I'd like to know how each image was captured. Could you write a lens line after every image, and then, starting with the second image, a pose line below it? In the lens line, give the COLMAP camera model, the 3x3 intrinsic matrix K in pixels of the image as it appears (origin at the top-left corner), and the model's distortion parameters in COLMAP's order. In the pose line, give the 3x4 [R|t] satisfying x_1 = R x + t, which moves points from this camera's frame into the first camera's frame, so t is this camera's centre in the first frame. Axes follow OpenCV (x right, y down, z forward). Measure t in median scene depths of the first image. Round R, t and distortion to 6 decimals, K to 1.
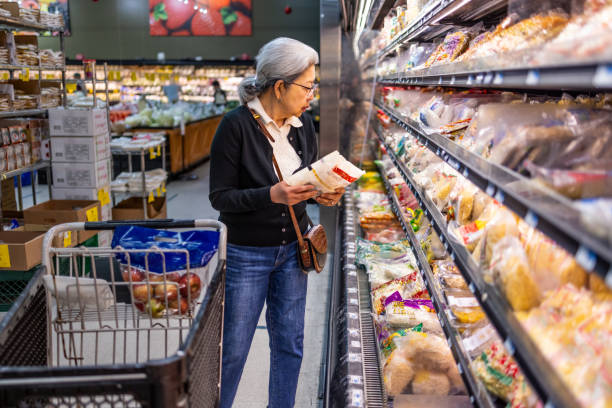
lens RADIAL K [[609.8, 0, 306.0], [0, 609.8, 204.0], [0, 0, 1]] dist [0.005649, 0.014099]
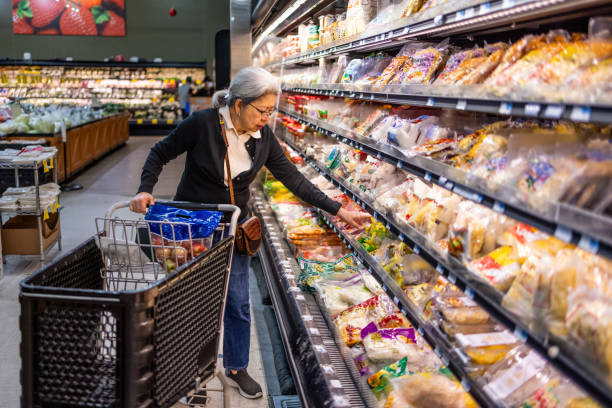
lens RADIAL K [[609.8, 0, 306.0], [0, 609.8, 204.0], [0, 0, 1]] dist [0.005649, 0.014099]
pose [[0.982437, -0.027450, 0.184567, -0.081115], [0.028571, 0.999586, -0.003414, -0.026163], [-0.184397, 0.008627, 0.982814, 0.063005]]
